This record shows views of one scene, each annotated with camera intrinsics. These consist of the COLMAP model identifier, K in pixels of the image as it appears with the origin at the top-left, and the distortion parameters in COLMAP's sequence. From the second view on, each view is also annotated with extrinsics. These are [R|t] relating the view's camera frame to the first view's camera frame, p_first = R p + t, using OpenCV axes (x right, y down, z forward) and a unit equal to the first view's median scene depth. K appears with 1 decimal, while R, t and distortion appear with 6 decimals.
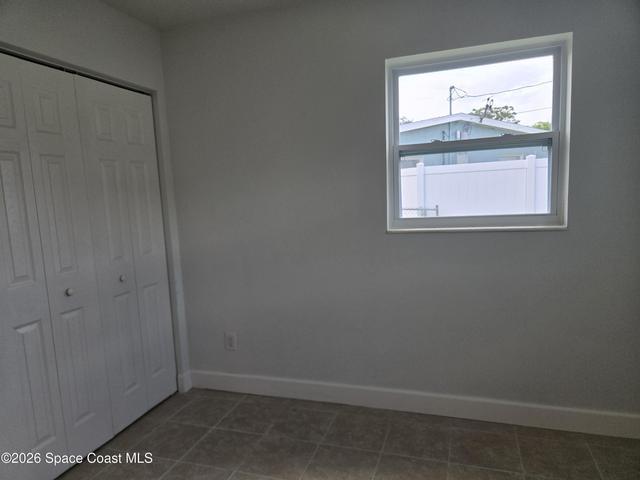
lens RADIAL K [[427.3, 0, 314.5], [0, 427.3, 244.0], [0, 0, 1]] dist [0.070298, -0.063440]
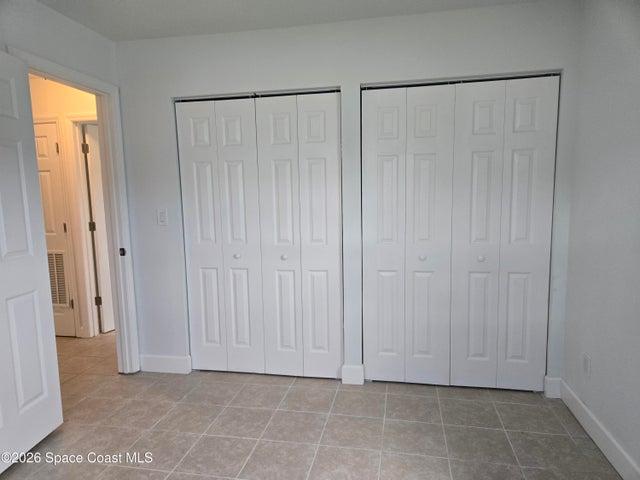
lens RADIAL K [[427.0, 0, 320.6], [0, 427.0, 242.8], [0, 0, 1]] dist [0.071486, -0.063637]
pose [[0.147222, 0.152771, -0.977234, 0.561405], [-0.100121, 0.985227, 0.138937, -0.071373], [0.984023, 0.077387, 0.160343, 0.405285]]
